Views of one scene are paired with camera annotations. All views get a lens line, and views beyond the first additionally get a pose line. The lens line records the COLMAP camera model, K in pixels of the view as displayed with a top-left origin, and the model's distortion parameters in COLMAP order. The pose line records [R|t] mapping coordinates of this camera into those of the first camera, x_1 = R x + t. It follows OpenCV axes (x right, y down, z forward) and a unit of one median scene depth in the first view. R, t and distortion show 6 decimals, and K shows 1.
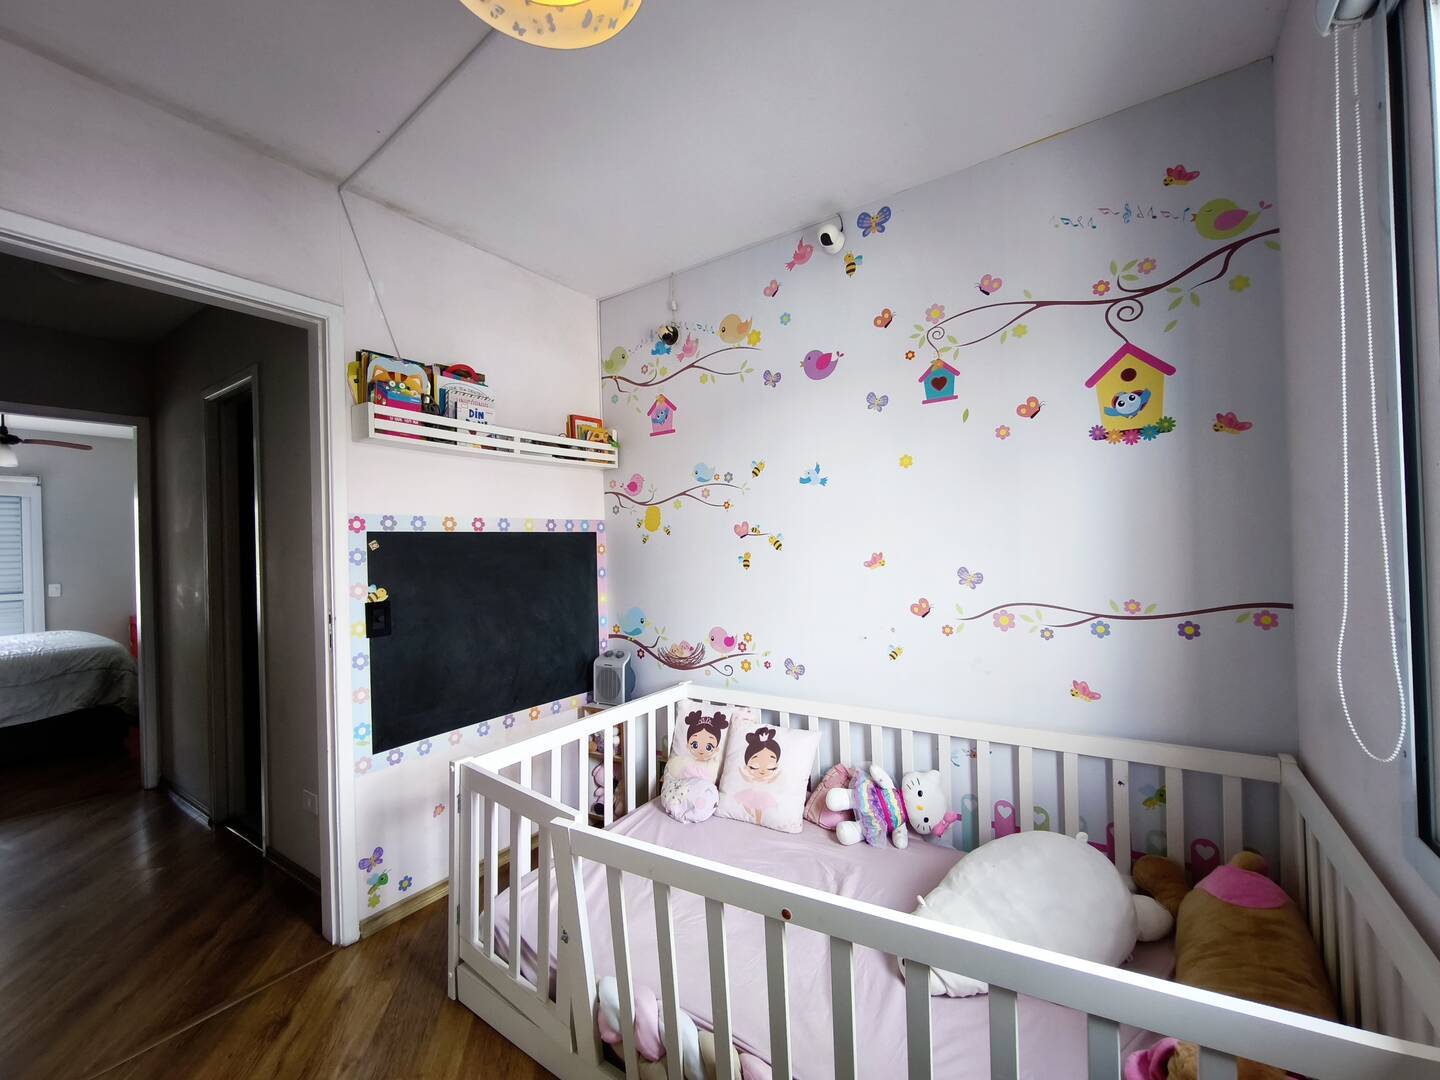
lens RADIAL K [[603.0, 0, 726.0], [0, 603.0, 539.1], [0, 0, 1]] dist [0.002364, -0.000822]
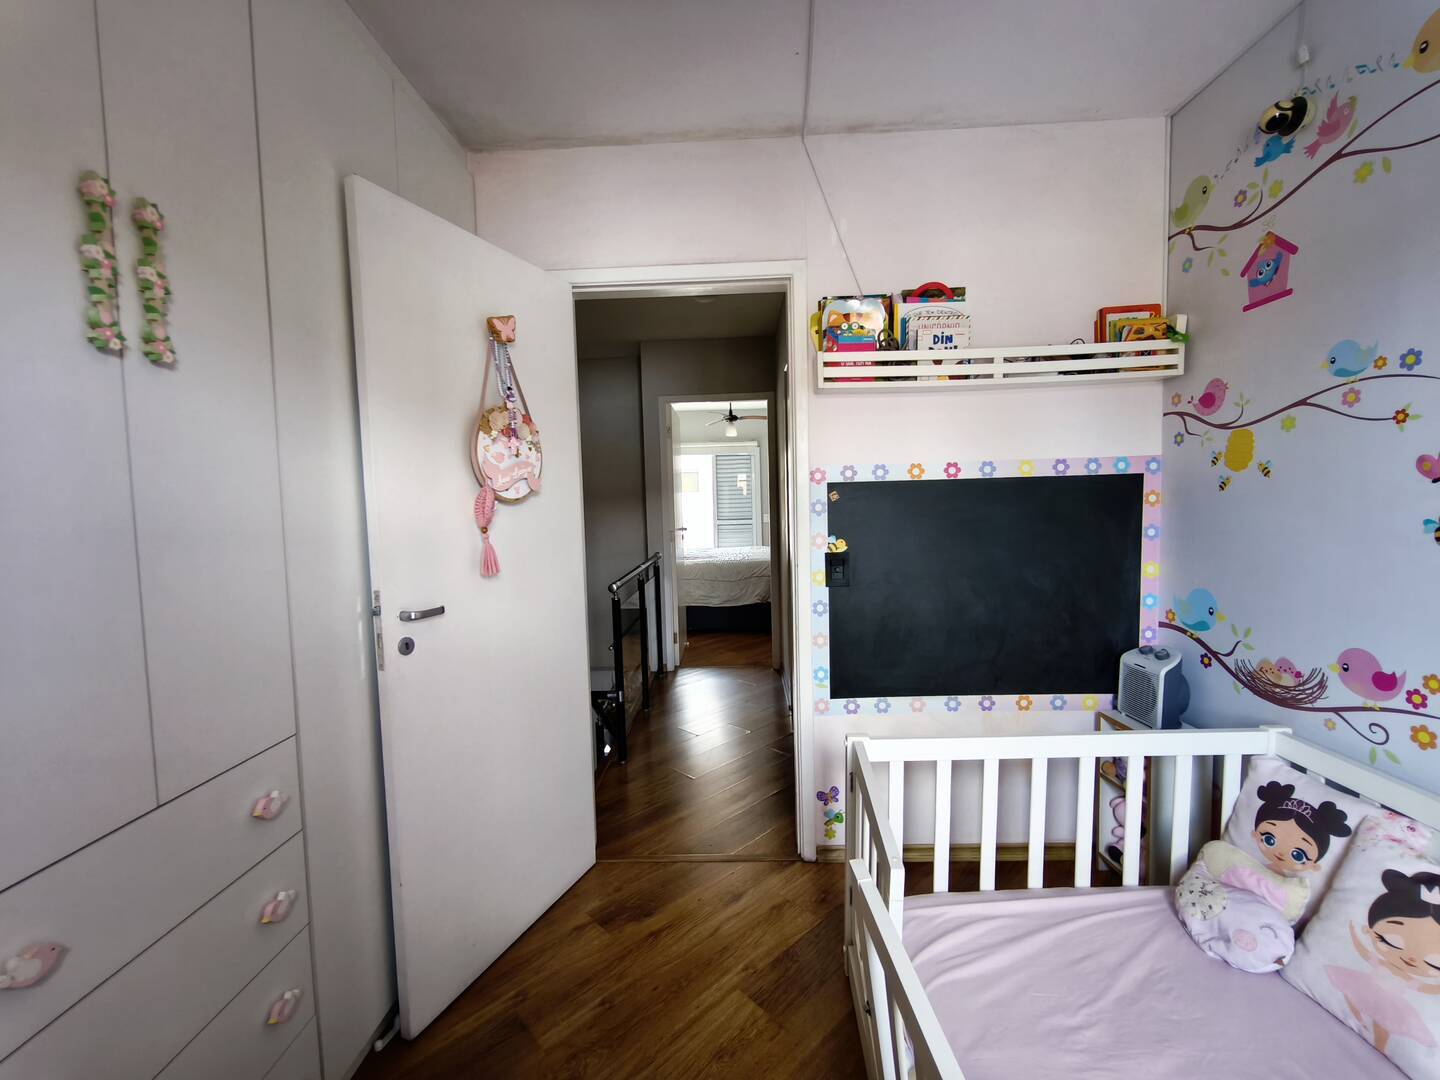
lens RADIAL K [[603.0, 0, 720.7], [0, 603.0, 538.5], [0, 0, 1]] dist [0.002364, -0.000822]
pose [[0.528356, 0.069558, -0.846169, 0.142259], [0.022030, 0.995180, 0.095563, -0.016589], [0.848737, -0.069132, 0.524277, 0.258693]]
